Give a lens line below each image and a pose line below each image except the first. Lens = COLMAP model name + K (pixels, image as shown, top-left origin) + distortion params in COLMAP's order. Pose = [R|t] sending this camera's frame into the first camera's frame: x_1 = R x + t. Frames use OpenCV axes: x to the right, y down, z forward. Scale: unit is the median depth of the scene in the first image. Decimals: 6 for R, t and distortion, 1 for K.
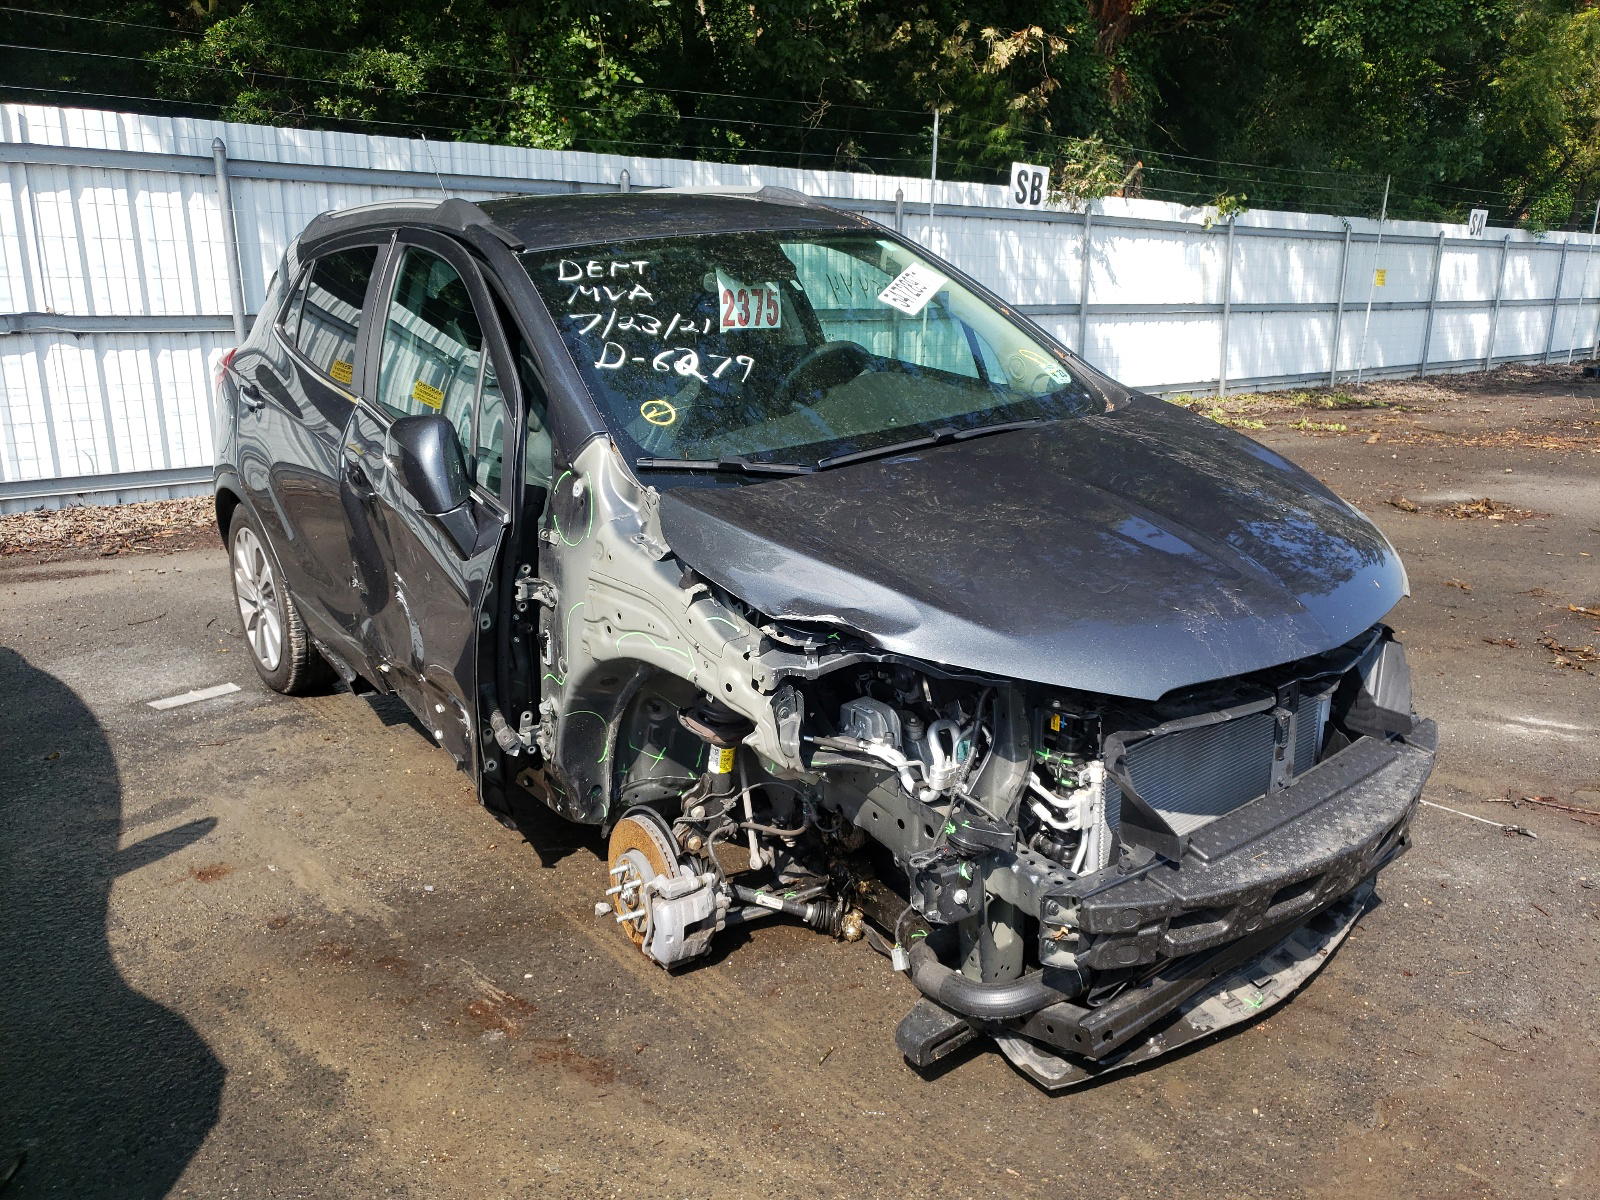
lens RADIAL K [[1204.2, 0, 802.4], [0, 1204.2, 608.1], [0, 0, 1]] dist [-0.007177, 0.000818]
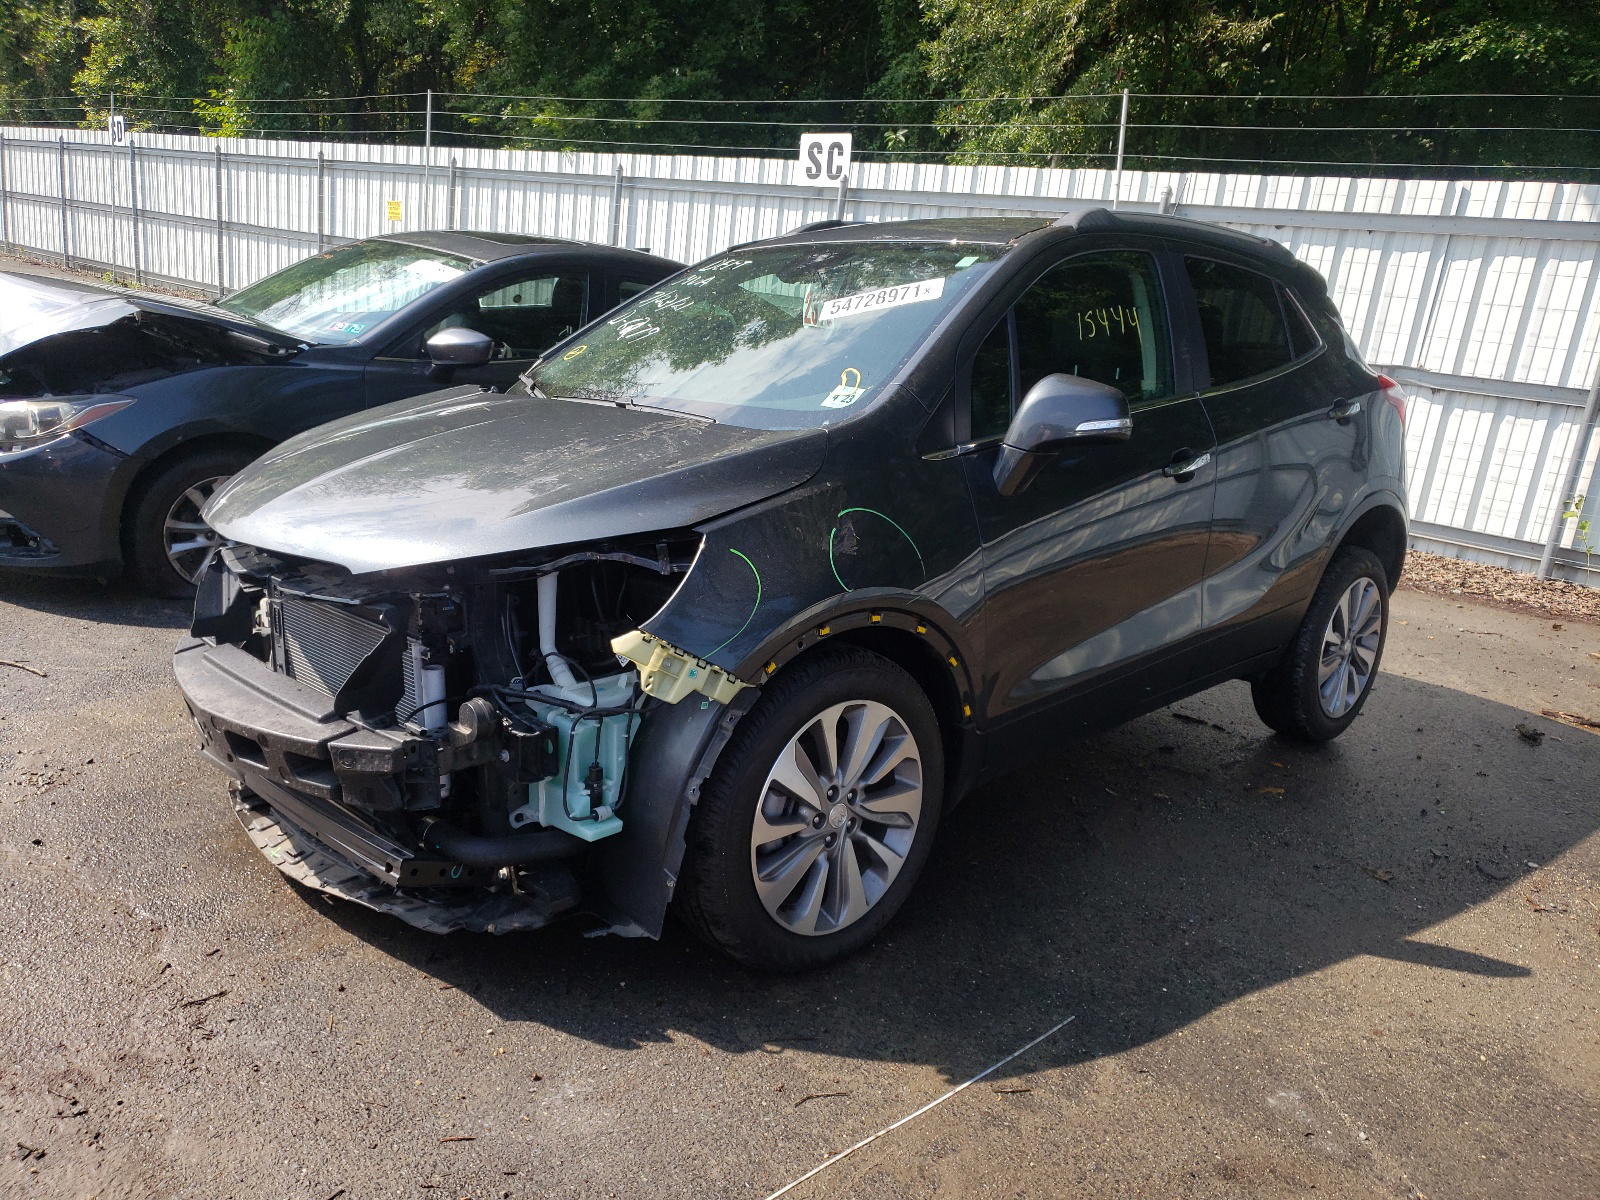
lens RADIAL K [[1141.4, 0, 802.2], [0, 1141.4, 592.9], [0, 0, 1]] dist [0.021461, -0.002383]
pose [[0.218292, 0.276942, -0.935763, 1.052409], [-0.349370, 0.917510, 0.190040, -0.211629], [0.911202, 0.285443, 0.297041, 0.821701]]
